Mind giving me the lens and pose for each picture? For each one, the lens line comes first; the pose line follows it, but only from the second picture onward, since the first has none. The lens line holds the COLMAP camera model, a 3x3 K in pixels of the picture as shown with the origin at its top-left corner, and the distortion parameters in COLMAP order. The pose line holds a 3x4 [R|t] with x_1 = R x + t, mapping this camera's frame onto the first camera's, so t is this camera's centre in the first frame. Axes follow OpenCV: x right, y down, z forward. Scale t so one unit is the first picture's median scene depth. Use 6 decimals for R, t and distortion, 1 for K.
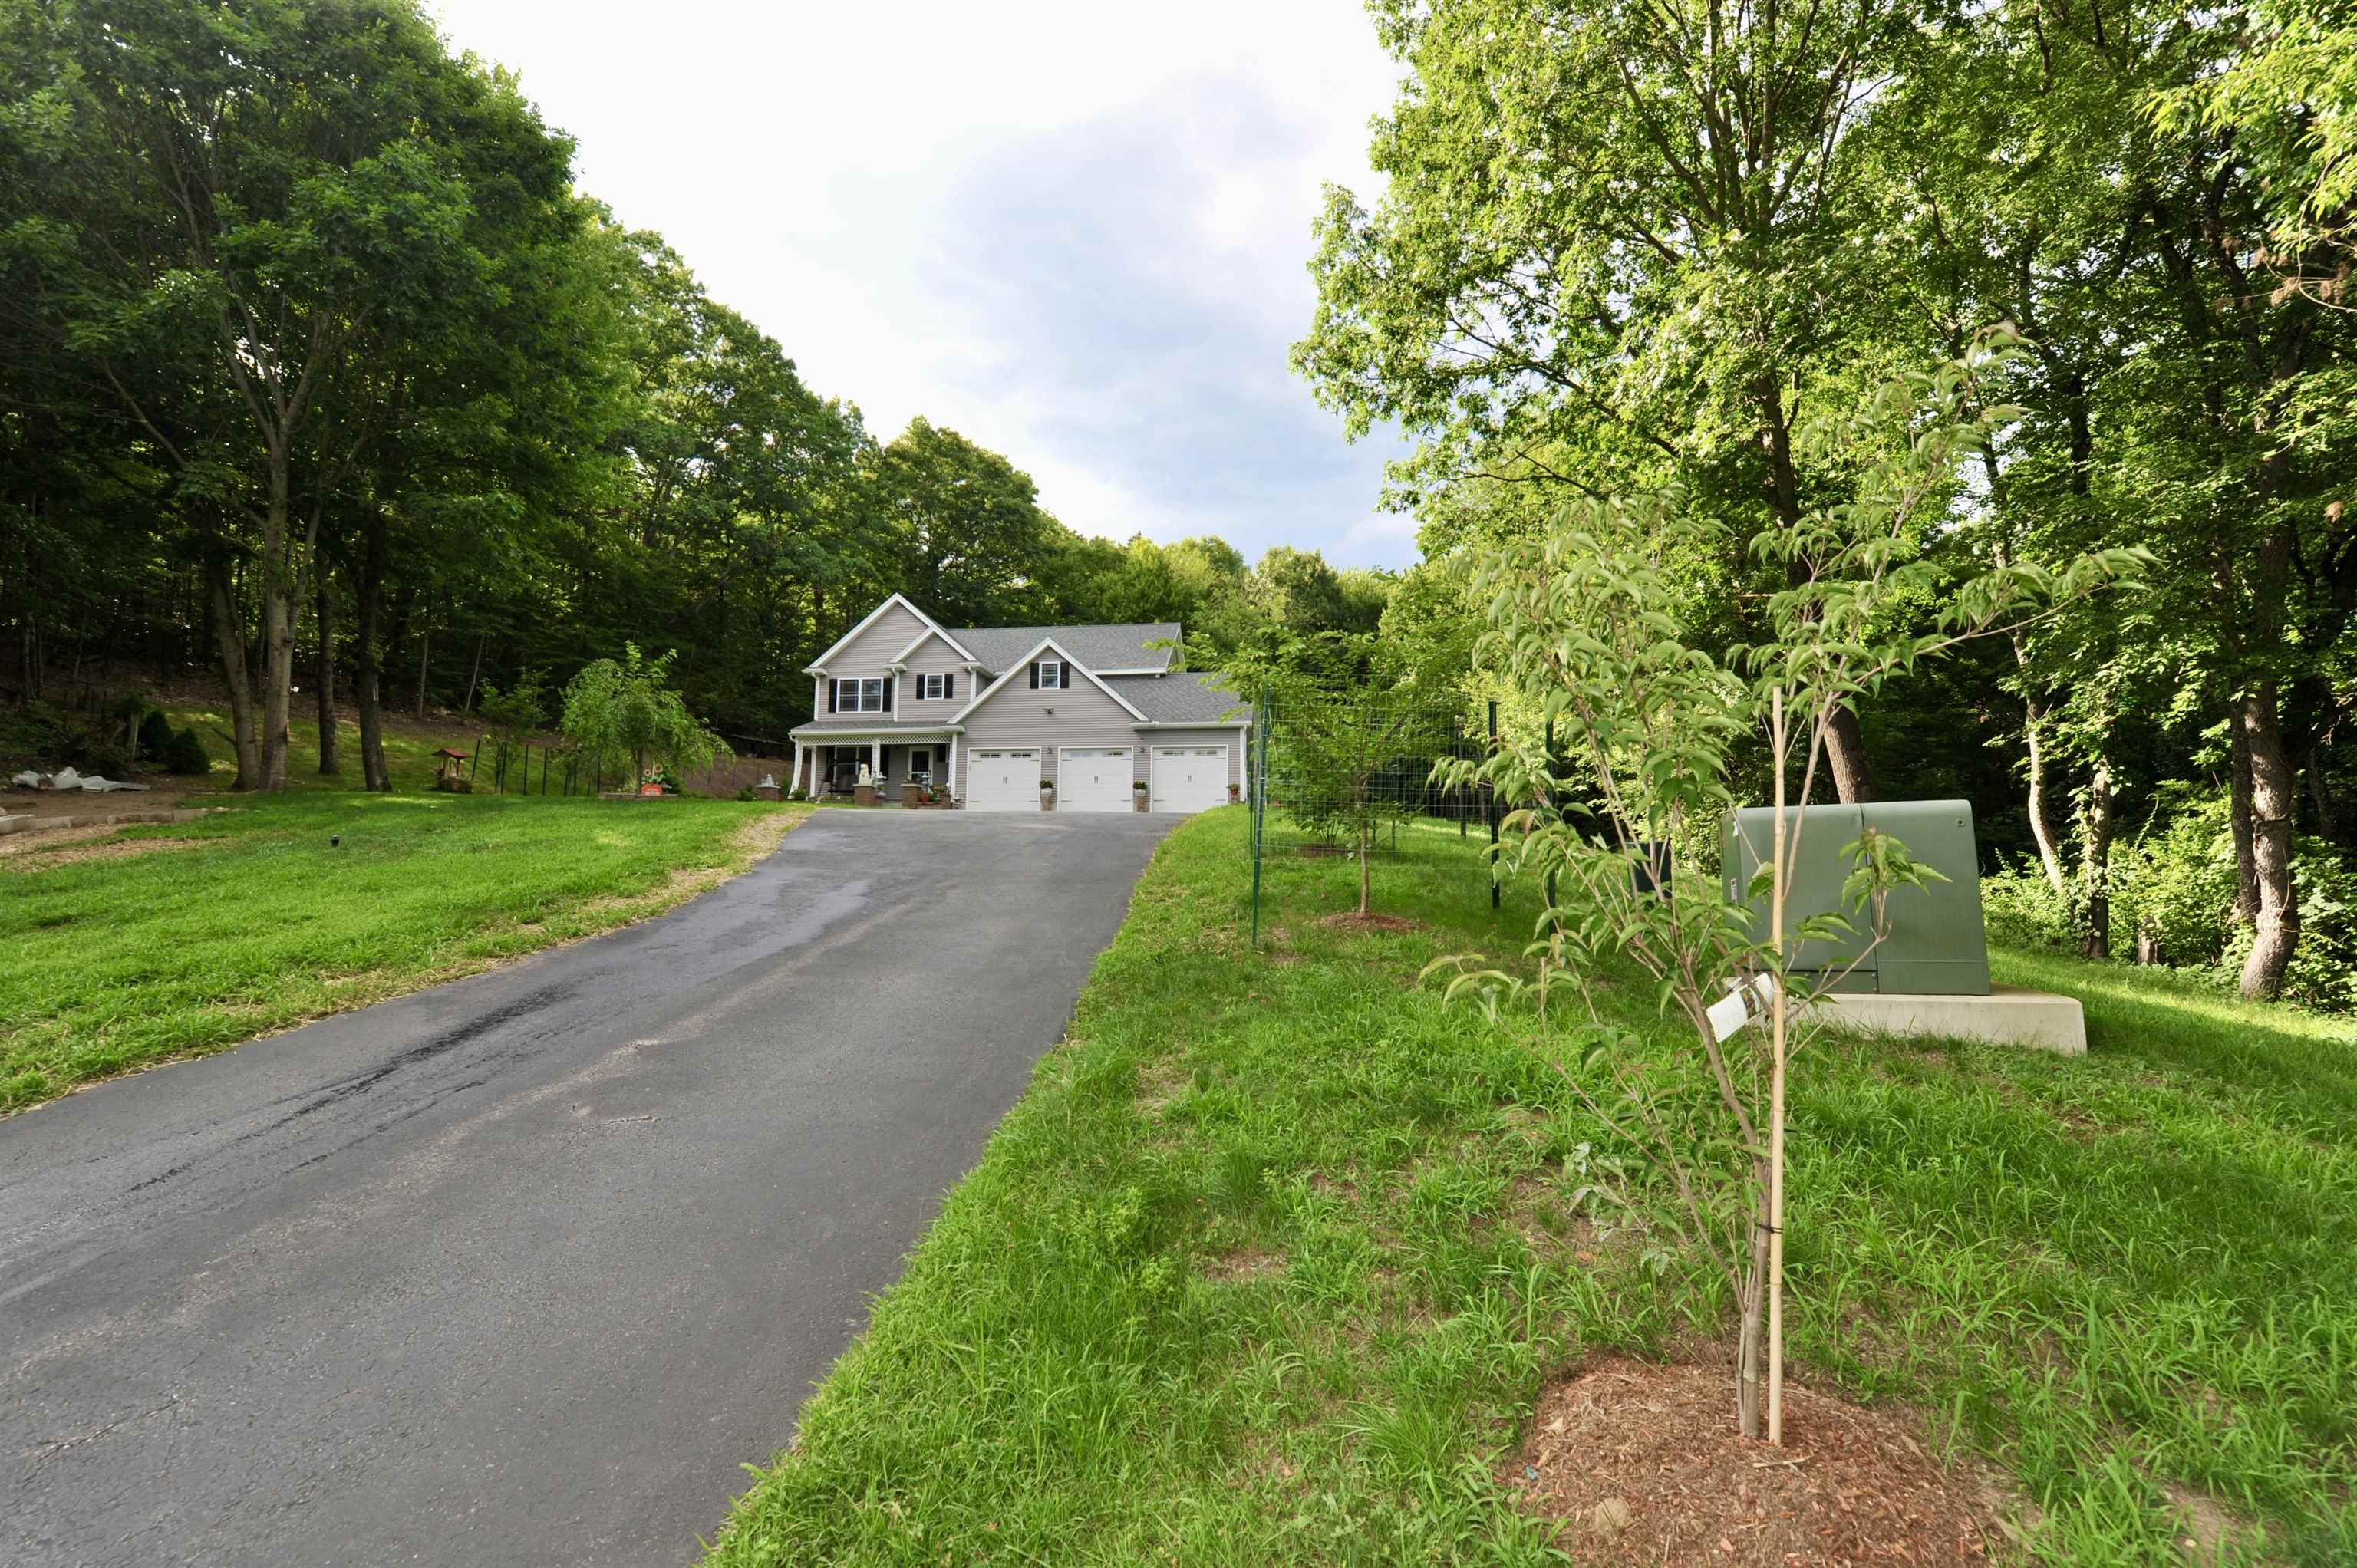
lens RADIAL K [[1024.3, 0, 1183.4], [0, 1024.3, 785.9], [0, 0, 1]] dist [-0.008402, -0.000456]
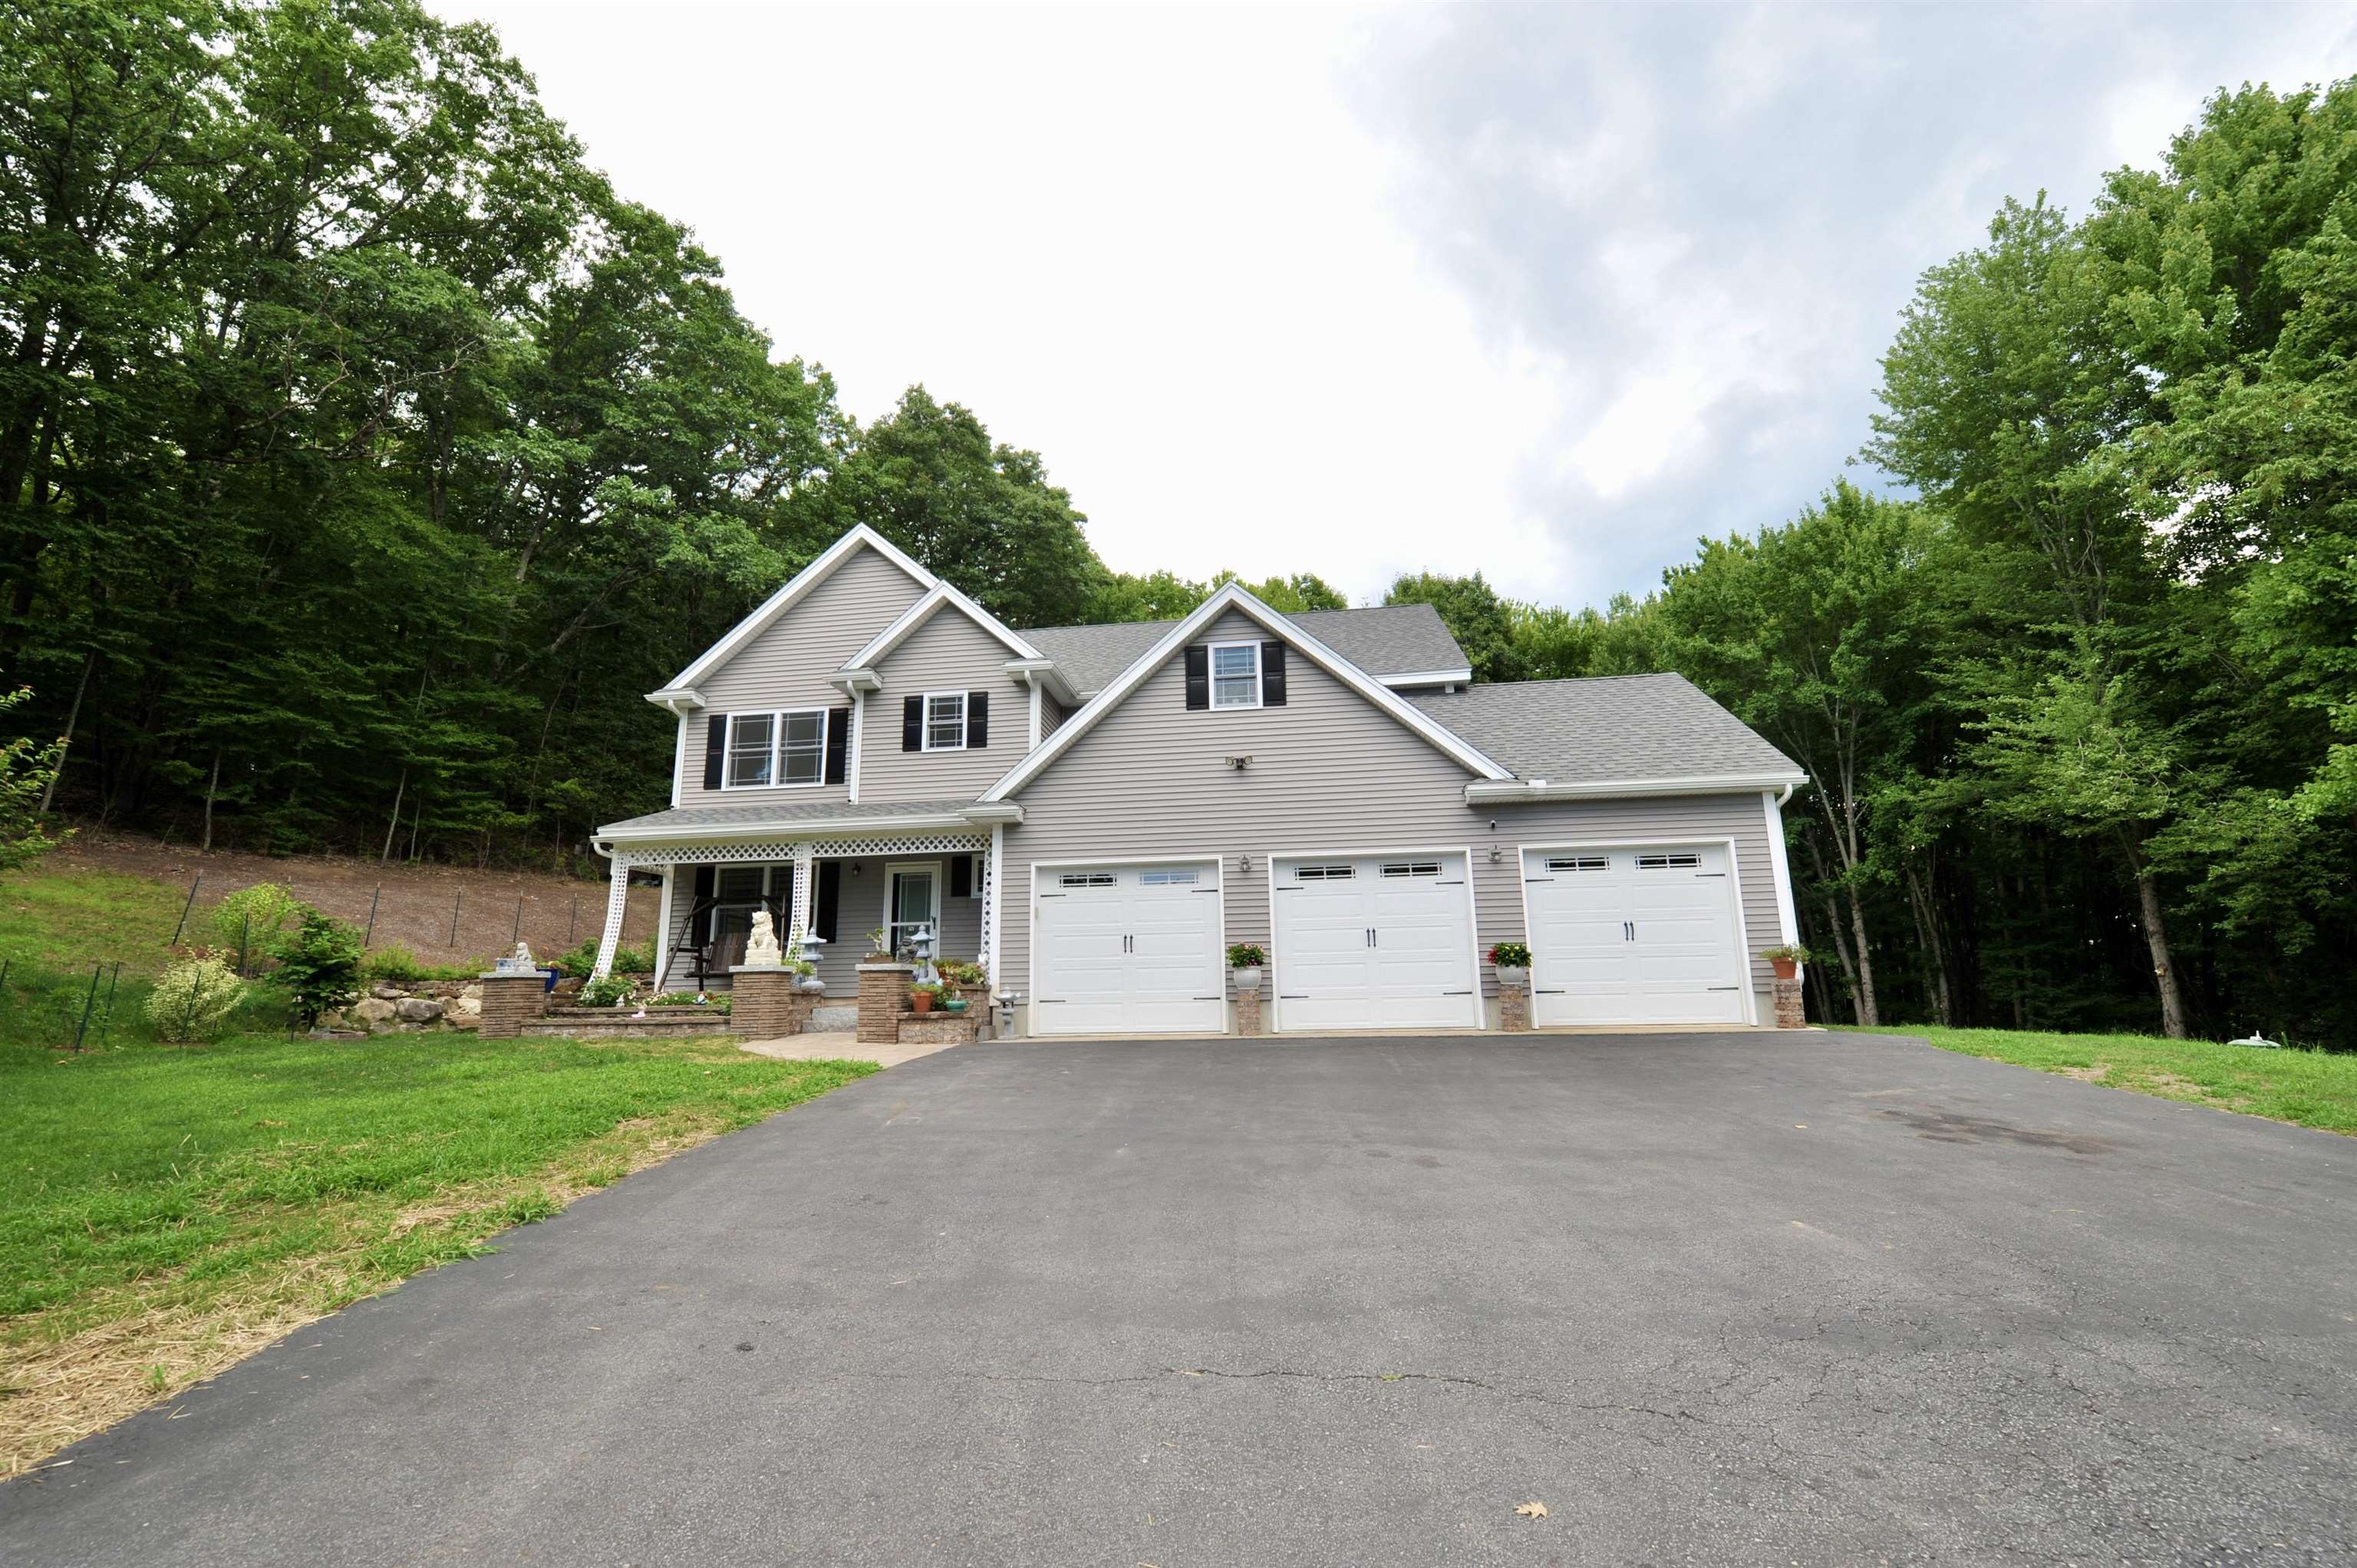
lens RADIAL K [[1024.3, 0, 1183.4], [0, 1024.3, 785.9], [0, 0, 1]] dist [-0.008402, -0.000456]
pose [[0.999715, -0.023860, 0.001262, -0.143536], [0.023862, 0.994361, -0.103331, -0.023054], [0.001211, 0.103332, 0.994646, 0.572646]]
